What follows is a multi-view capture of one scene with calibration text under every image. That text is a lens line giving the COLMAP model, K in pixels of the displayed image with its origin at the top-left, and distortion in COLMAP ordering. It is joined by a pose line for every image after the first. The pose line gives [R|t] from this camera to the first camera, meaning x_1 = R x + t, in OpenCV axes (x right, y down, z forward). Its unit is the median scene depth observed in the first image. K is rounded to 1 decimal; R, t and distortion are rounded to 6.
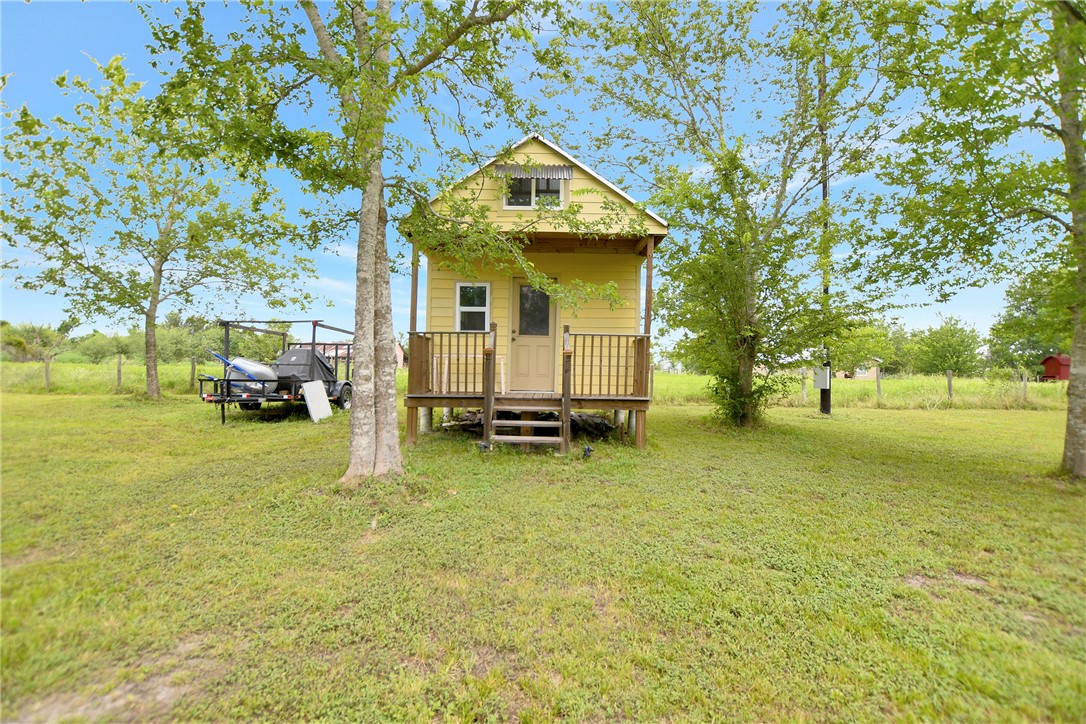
lens RADIAL K [[477.0, 0, 543.2], [0, 477.0, 360.7], [0, 0, 1]] dist [-0.000559, -0.000318]
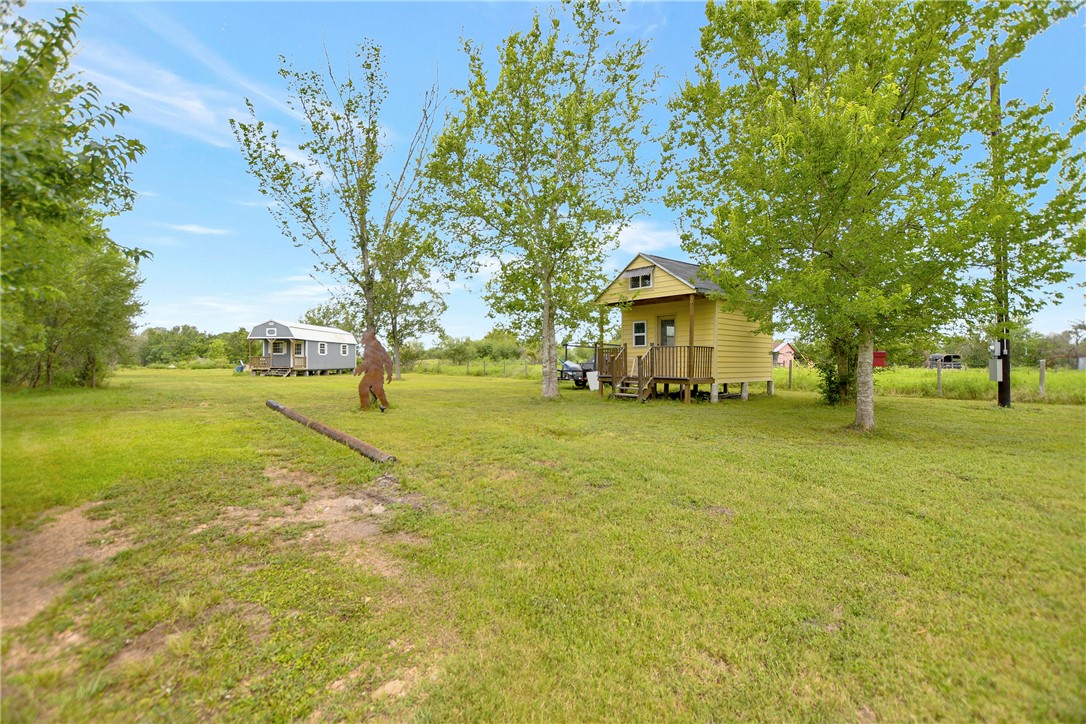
lens RADIAL K [[477.0, 0, 542.1], [0, 477.0, 364.4], [0, 0, 1]] dist [-0.000559, -0.000318]
pose [[0.666121, -0.009206, -0.745787, 0.877324], [0.013944, 0.999903, 0.000112, 0.009701], [0.745714, -0.010473, 0.666184, -0.514772]]
